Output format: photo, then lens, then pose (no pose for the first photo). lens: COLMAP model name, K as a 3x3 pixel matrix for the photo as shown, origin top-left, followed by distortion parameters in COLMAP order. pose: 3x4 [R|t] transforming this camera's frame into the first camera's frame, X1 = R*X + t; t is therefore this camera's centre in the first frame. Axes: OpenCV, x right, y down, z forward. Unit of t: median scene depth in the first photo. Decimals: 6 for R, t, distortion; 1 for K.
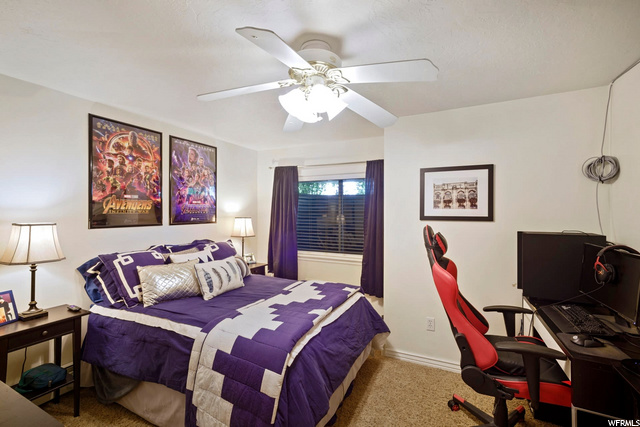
lens RADIAL K [[293.8, 0, 320.0], [0, 293.8, 213.5], [0, 0, 1]] dist [0.000912, 0.000161]
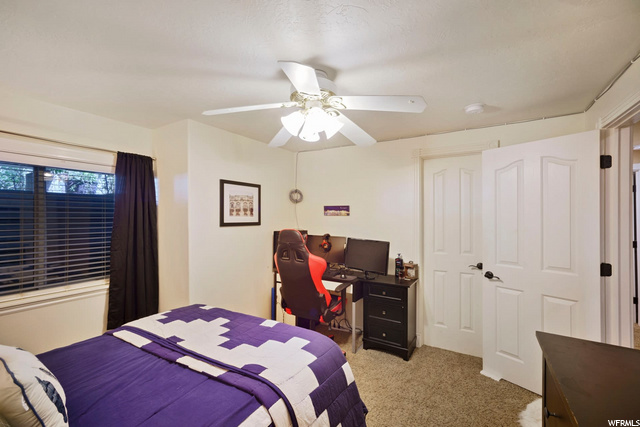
lens RADIAL K [[283.5, 0, 320.0], [0, 283.5, 213.5], [0, 0, 1]] dist [-0.000050, 0.000002]
pose [[0.083644, 0.013842, 0.996400, -0.699672], [0.009055, 0.999852, -0.014651, -0.007602], [-0.996455, 0.010247, 0.083506, 0.570753]]
